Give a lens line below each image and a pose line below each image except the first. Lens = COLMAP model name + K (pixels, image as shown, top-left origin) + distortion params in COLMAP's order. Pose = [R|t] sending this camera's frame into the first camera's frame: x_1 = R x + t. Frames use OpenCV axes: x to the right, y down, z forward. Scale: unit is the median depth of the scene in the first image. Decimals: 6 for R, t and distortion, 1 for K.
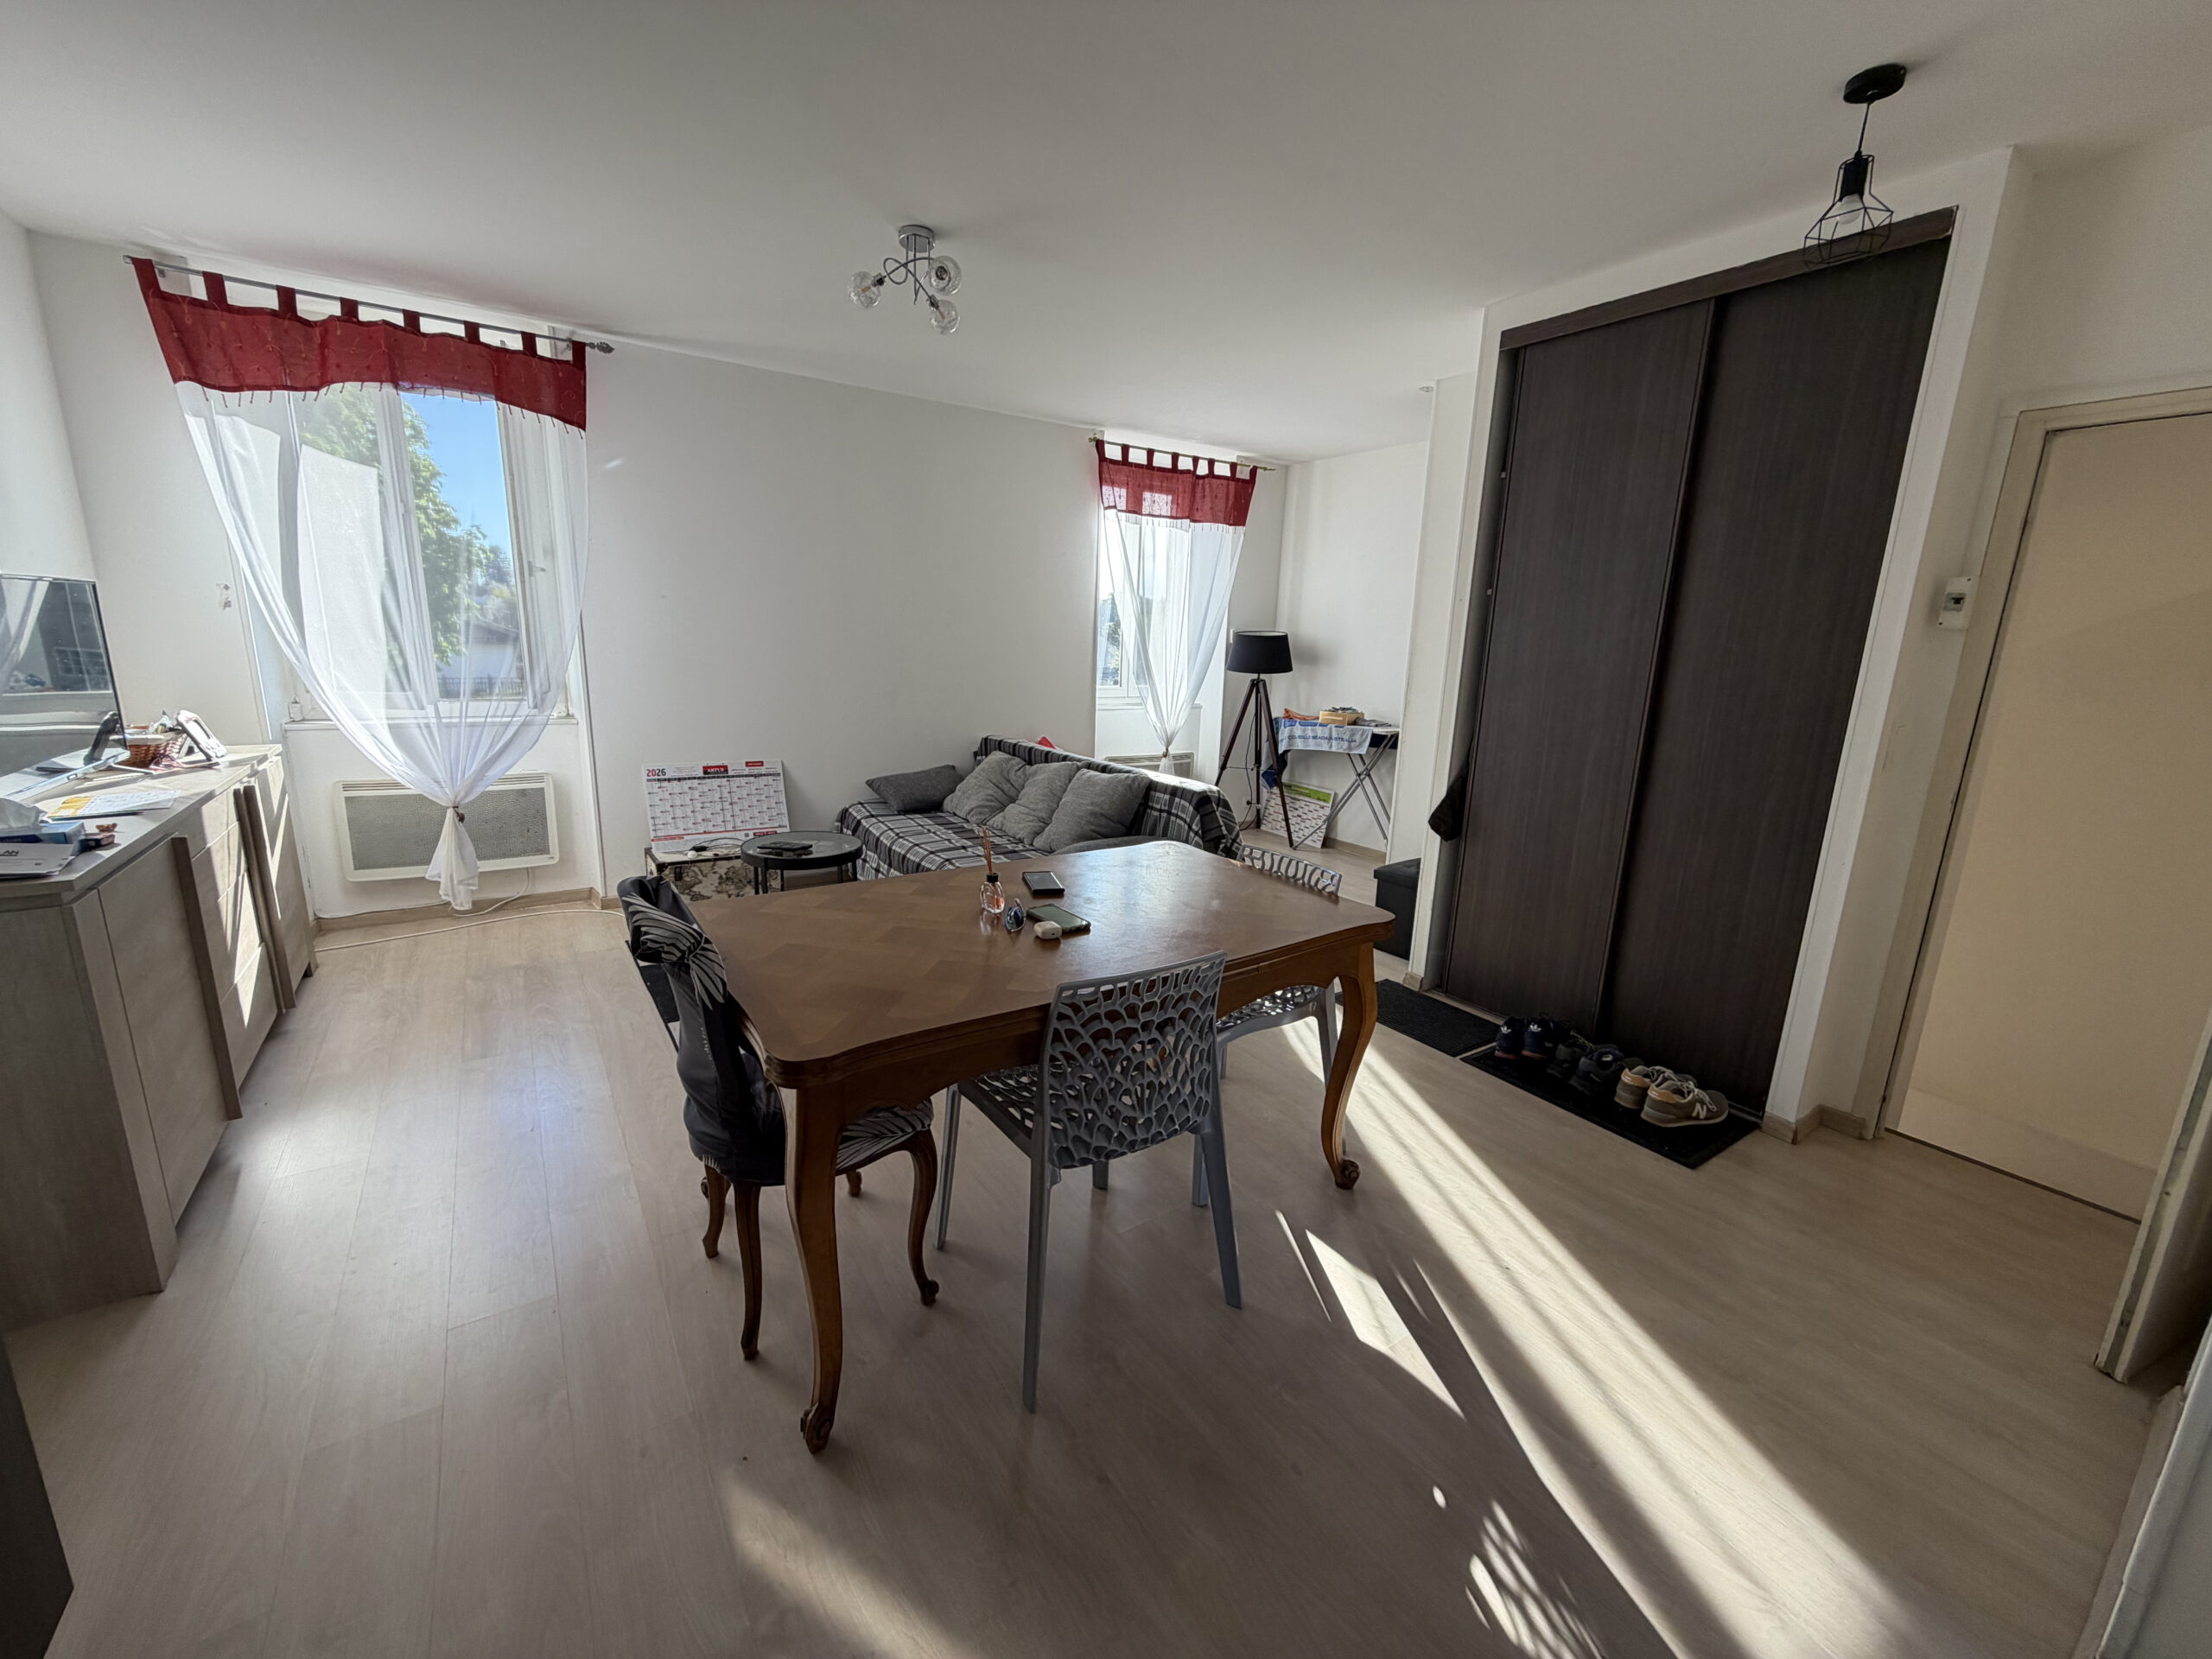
lens RADIAL K [[874.4, 0, 1106.1], [0, 874.4, 831.9], [0, 0, 1]] dist [-0.003827, -0.000051]
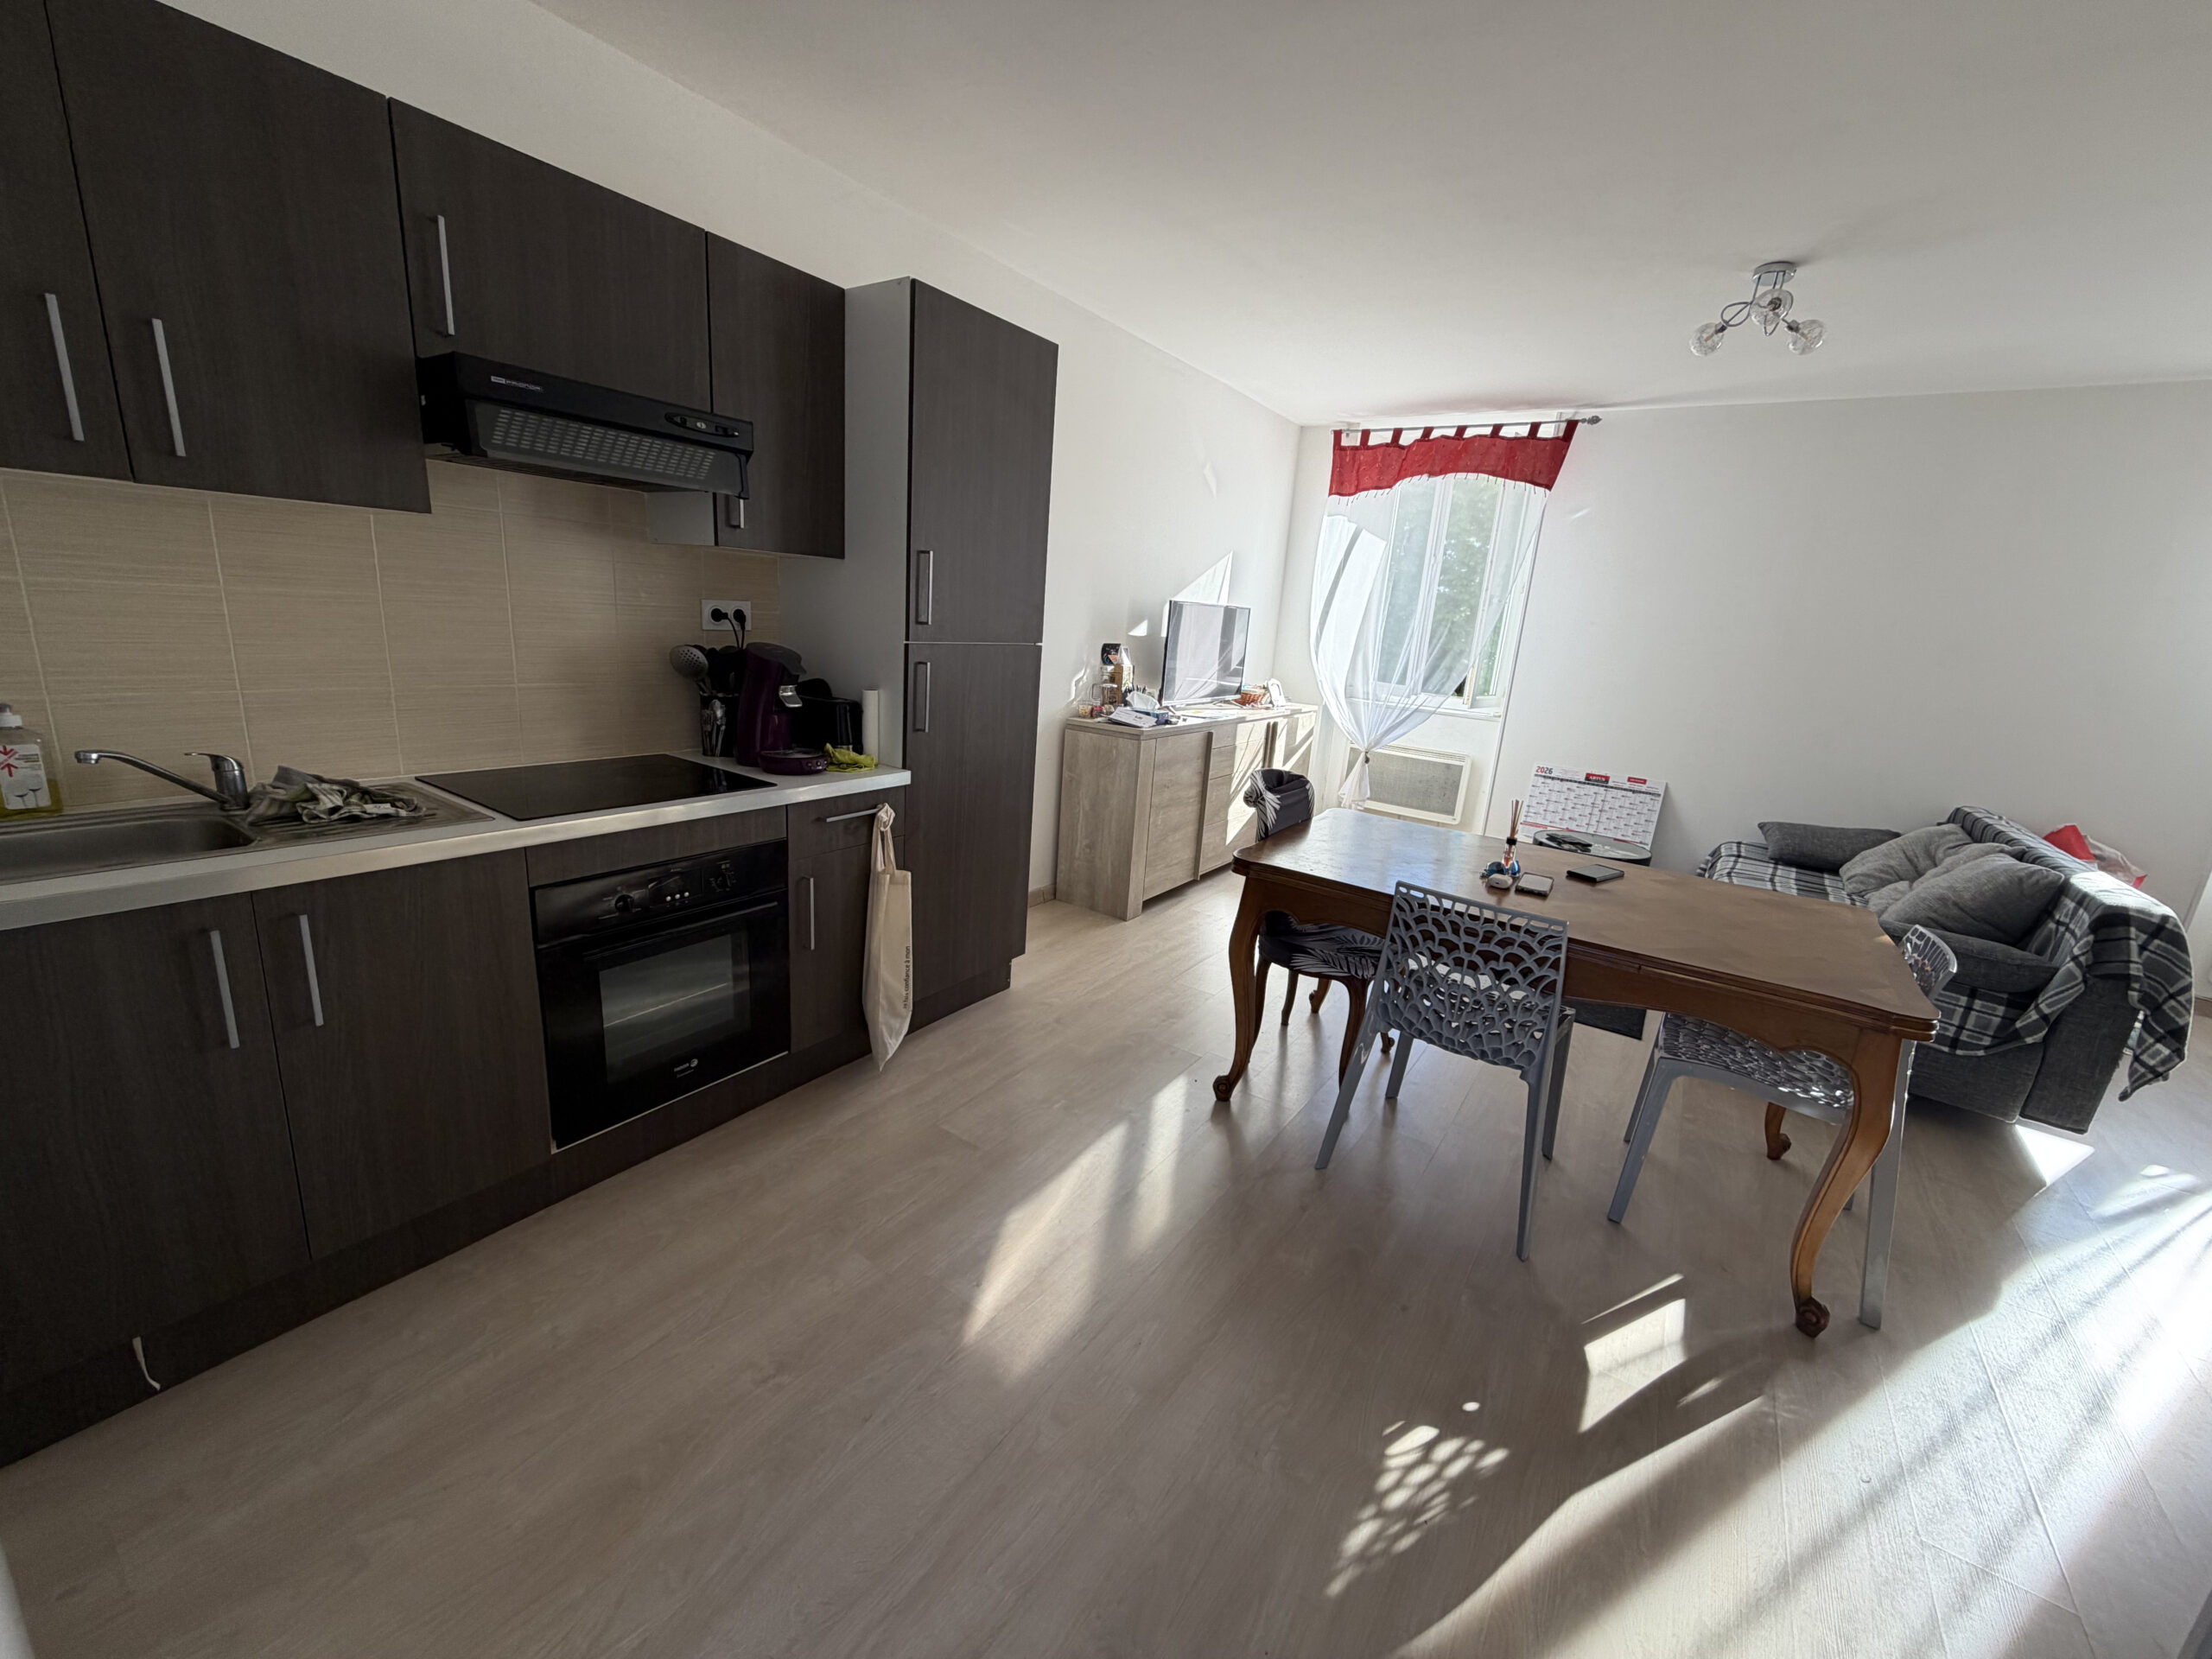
lens RADIAL K [[874.4, 0, 1109.8], [0, 874.4, 835.1], [0, 0, 1]] dist [-0.003827, -0.000051]
pose [[0.372549, 0.224392, -0.900475, 0.423510], [-0.259651, 0.956776, 0.130998, 0.016876], [0.890948, 0.185006, 0.414709, -0.001493]]
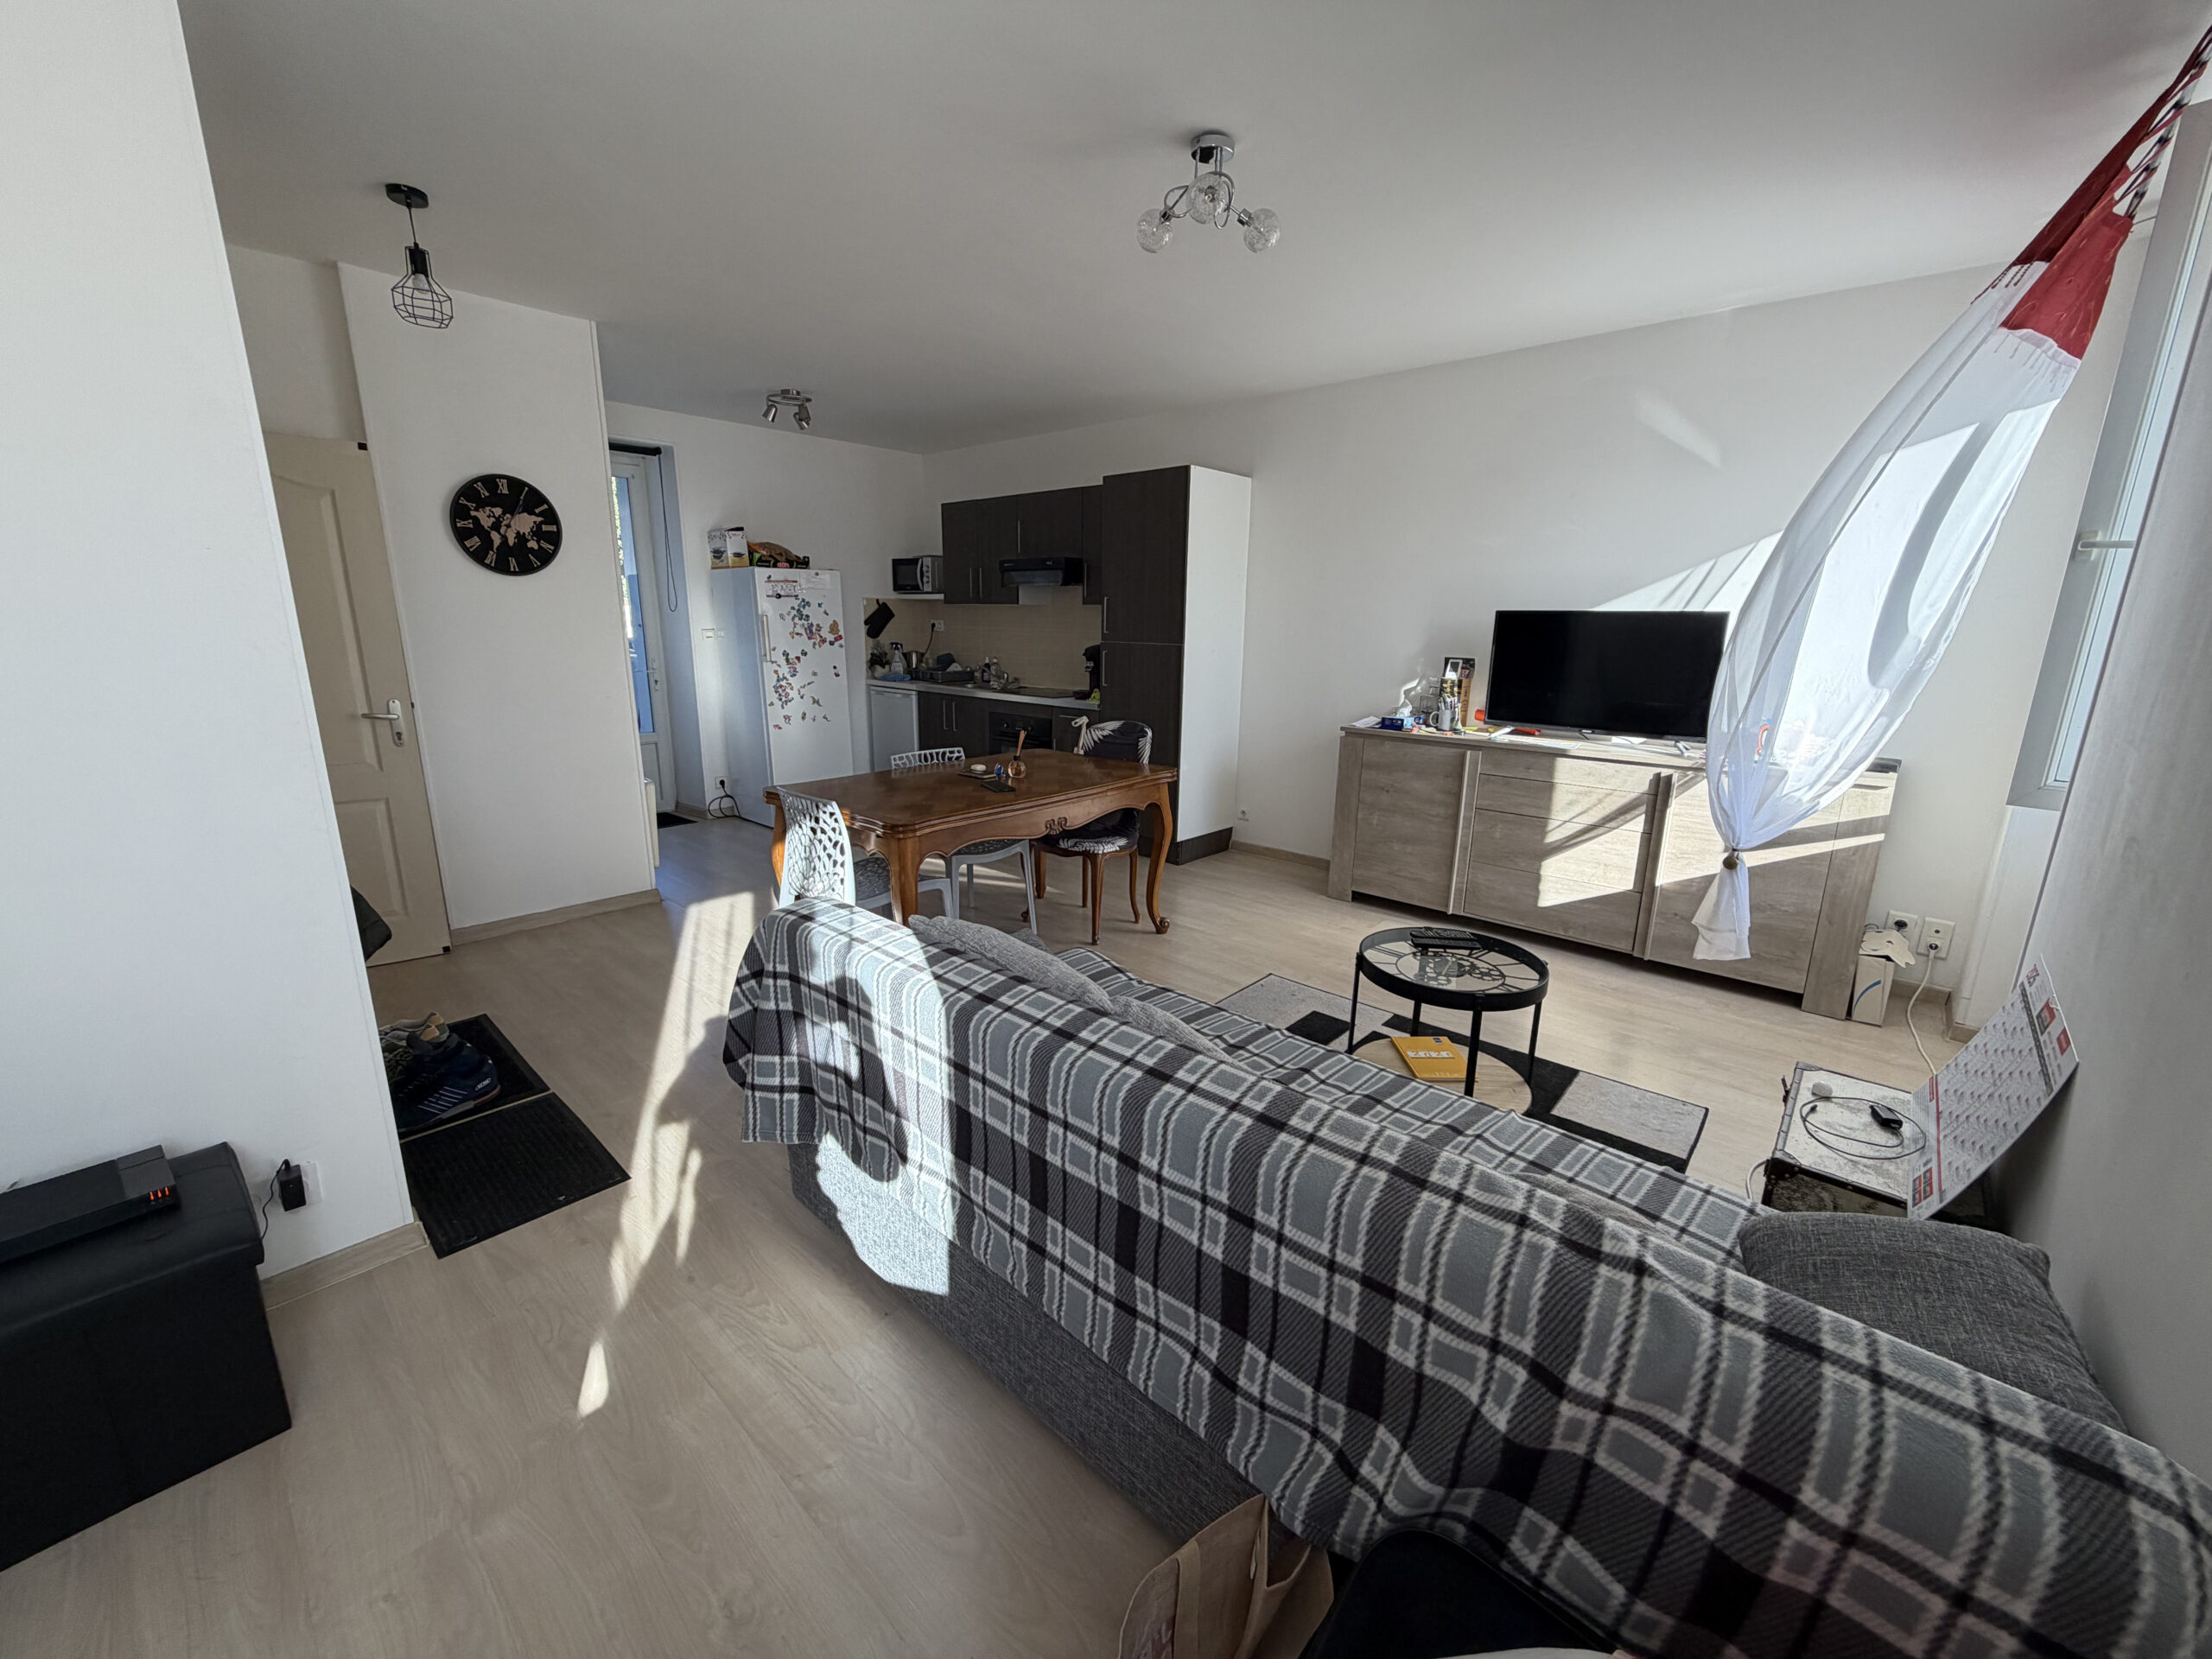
lens RADIAL K [[874.4, 0, 1104.4], [0, 874.4, 827.3], [0, 0, 1]] dist [-0.003827, -0.000051]
pose [[-0.976651, 0.008060, -0.214682, 0.025313], [-0.087061, 0.898713, 0.429809, -0.346263], [0.196402, 0.438463, -0.877027, 1.527912]]
